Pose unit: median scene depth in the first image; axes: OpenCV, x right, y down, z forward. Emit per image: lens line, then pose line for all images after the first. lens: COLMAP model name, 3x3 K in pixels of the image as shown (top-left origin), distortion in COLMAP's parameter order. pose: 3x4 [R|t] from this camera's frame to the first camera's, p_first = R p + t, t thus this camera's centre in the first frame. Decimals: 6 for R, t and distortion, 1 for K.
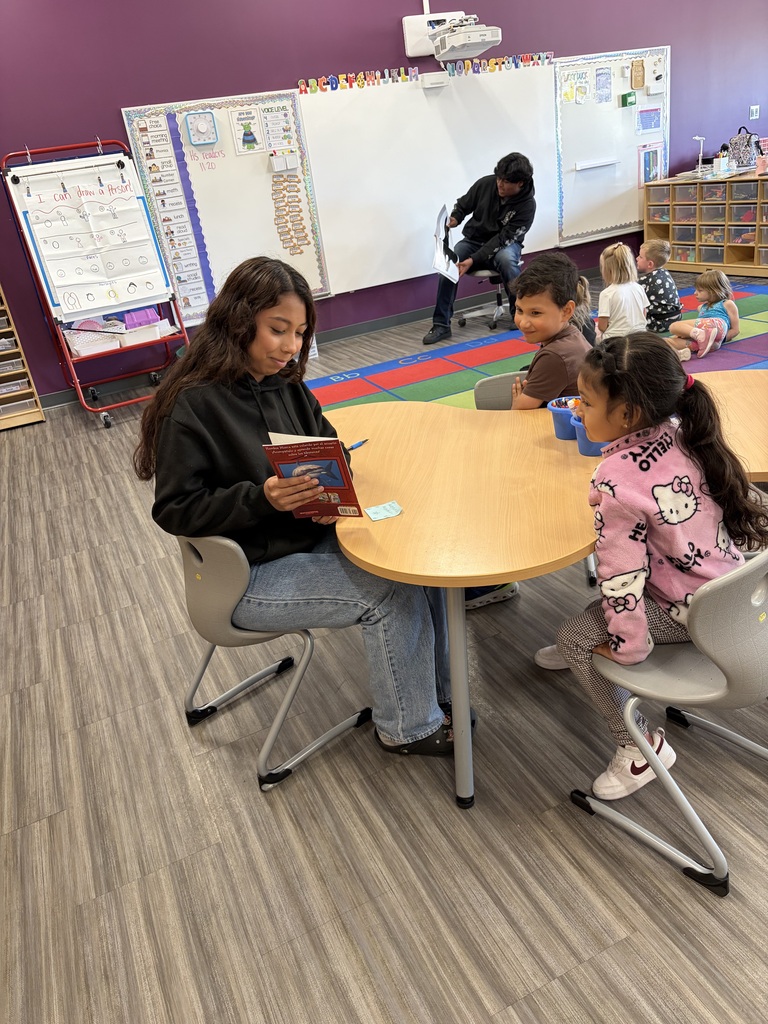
lens RADIAL K [[789.1, 0, 384.0], [0, 789.1, 512.0], [0, 0, 1]] dist [0.048505, -0.003120]
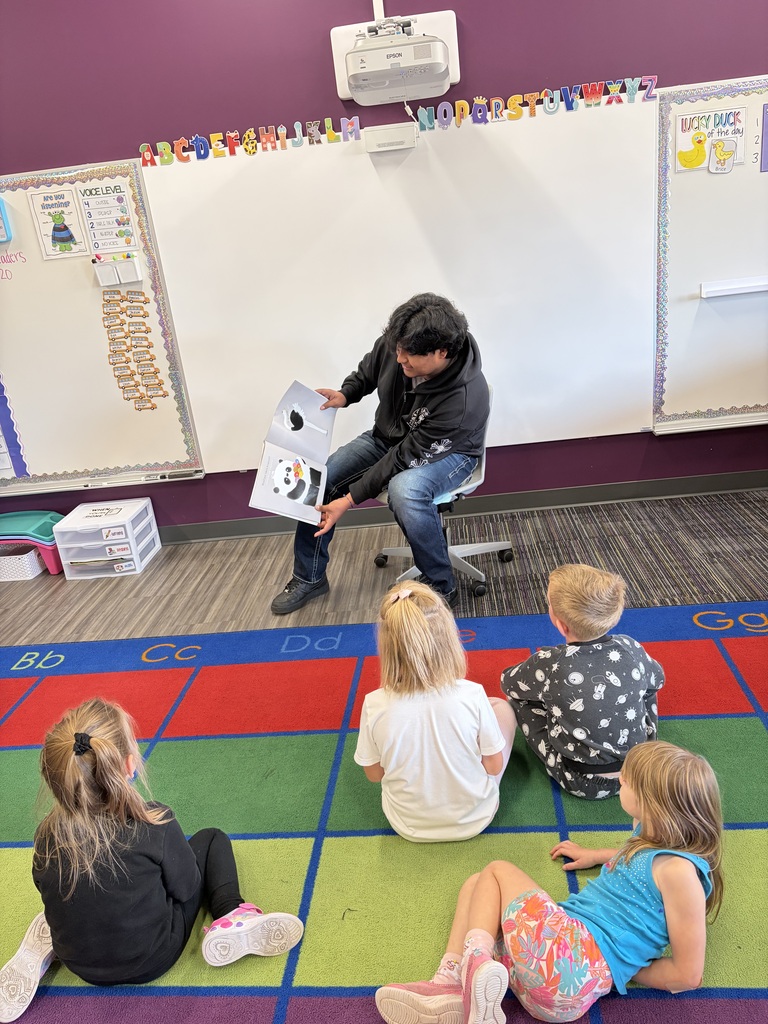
lens RADIAL K [[789.1, 0, 384.0], [0, 789.1, 512.0], [0, 0, 1]] dist [0.048505, -0.003120]
pose [[0.882428, 0.195961, -0.427692, 0.355925], [-0.197048, 0.979484, 0.042226, -0.316854], [0.427192, 0.047014, 0.902938, 0.525052]]
